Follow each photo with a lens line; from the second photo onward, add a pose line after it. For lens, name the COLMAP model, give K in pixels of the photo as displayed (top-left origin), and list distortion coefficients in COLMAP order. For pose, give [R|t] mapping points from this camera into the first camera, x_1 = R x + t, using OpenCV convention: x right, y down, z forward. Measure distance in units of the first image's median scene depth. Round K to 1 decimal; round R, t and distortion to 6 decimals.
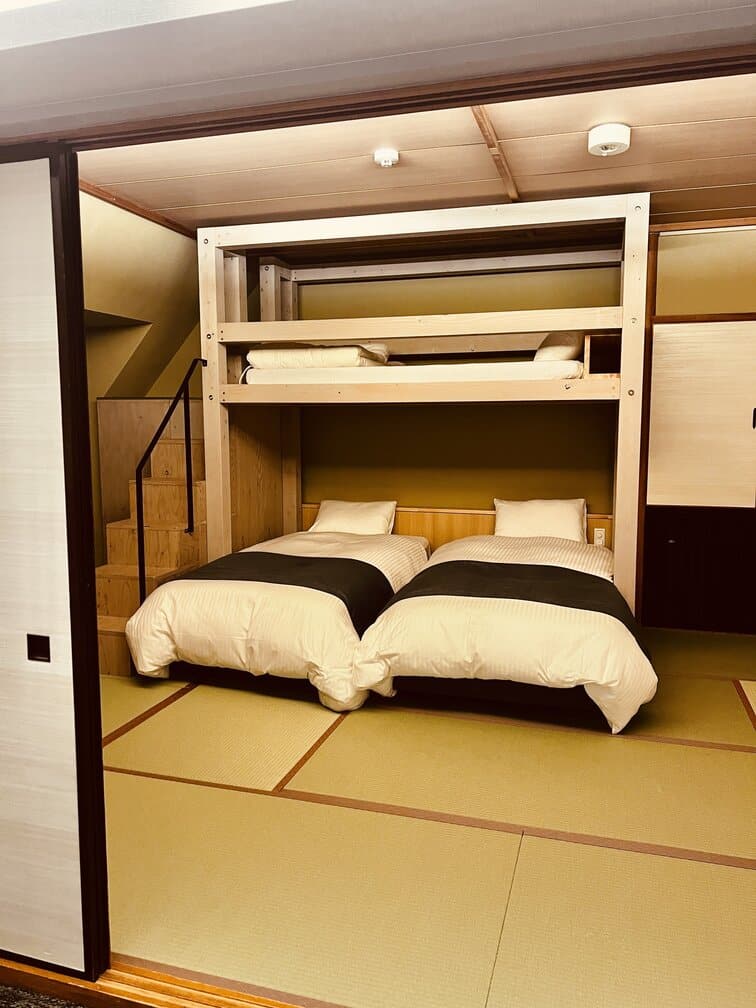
lens RADIAL K [[761.6, 0, 381.7], [0, 761.6, 503.8], [0, 0, 1]] dist [0.067248, -0.086527]
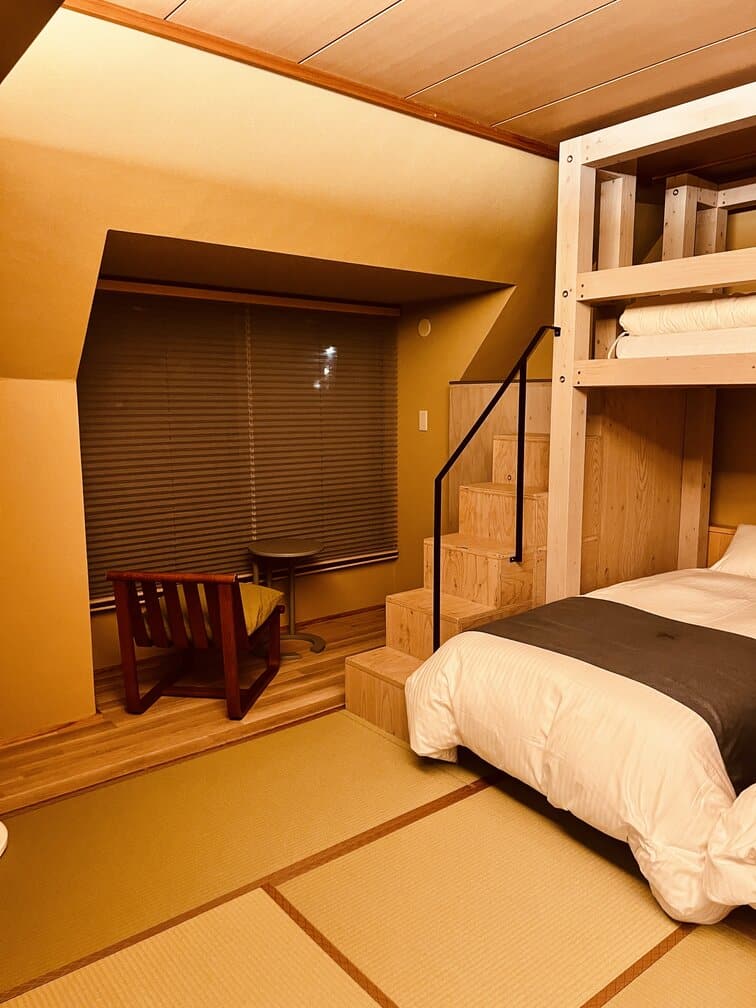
lens RADIAL K [[761.6, 0, 381.7], [0, 761.6, 503.8], [0, 0, 1]] dist [0.067248, -0.086527]
pose [[0.830762, 0.077288, -0.551236, 0.044561], [-0.061762, 0.996997, 0.046706, -0.045018], [0.553191, -0.004756, 0.833041, 0.304766]]
